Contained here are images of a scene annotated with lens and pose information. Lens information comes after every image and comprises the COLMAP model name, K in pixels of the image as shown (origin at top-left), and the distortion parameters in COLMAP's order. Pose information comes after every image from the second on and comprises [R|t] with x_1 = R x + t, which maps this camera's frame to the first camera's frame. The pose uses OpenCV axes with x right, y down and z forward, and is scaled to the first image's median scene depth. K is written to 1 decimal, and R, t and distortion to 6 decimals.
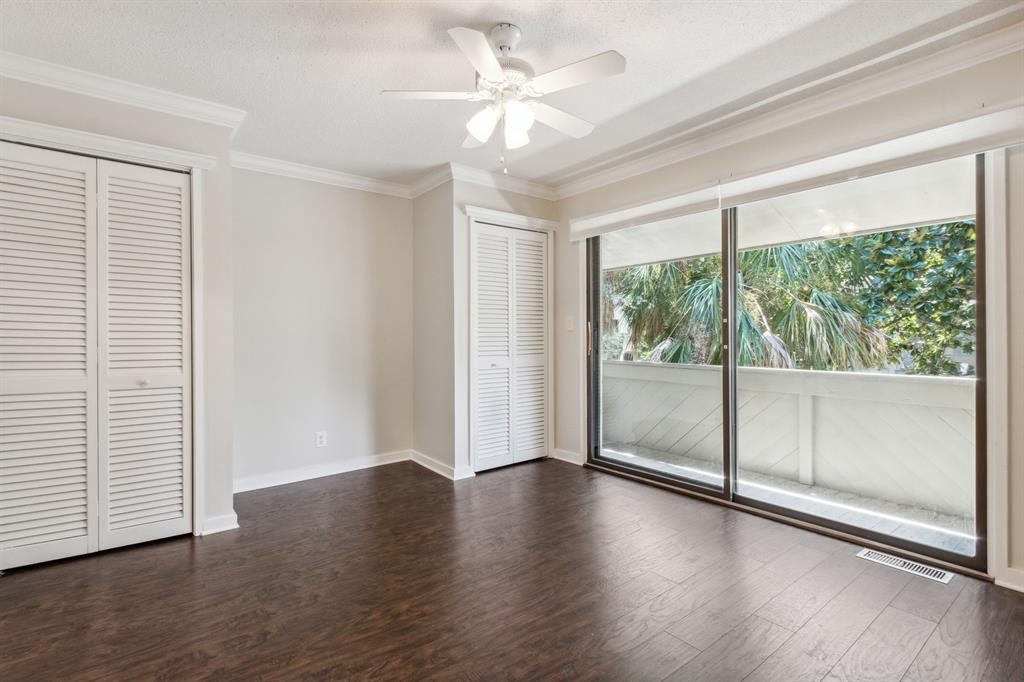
lens RADIAL K [[488.3, 0, 487.5], [0, 488.3, 337.0], [0, 0, 1]] dist [0.003926, -0.000819]
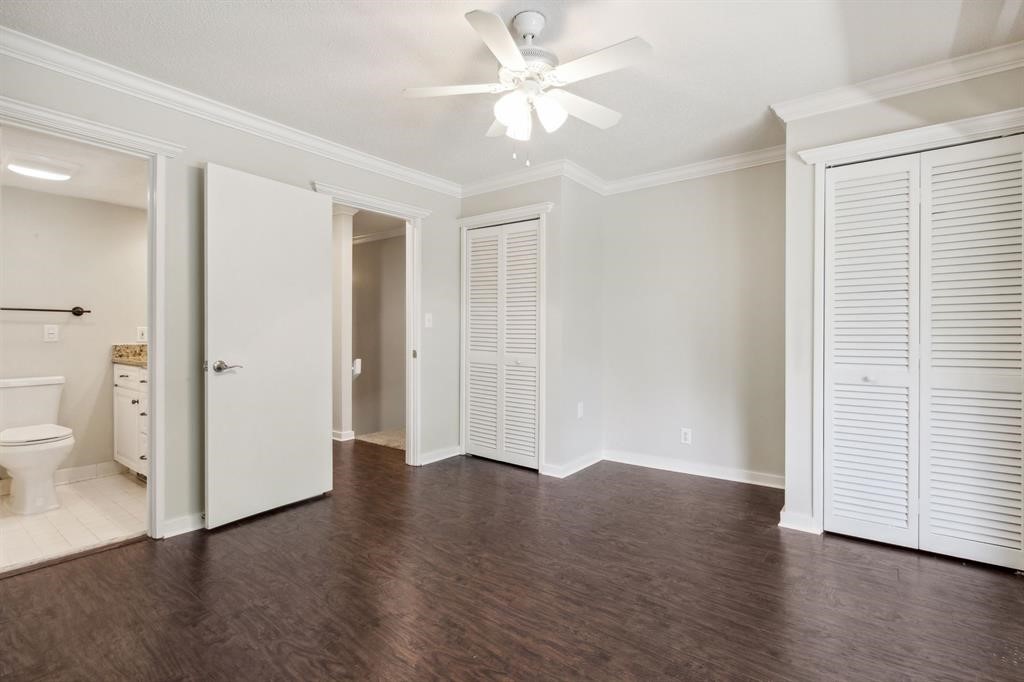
lens RADIAL K [[488.3, 0, 510.3], [0, 488.3, 336.4], [0, 0, 1]] dist [0.003926, -0.000819]
pose [[0.250572, 0.012347, -0.968019, 0.536566], [-0.004148, 0.999923, 0.011680, -0.005151], [0.968089, 0.001089, 0.250604, 0.396975]]
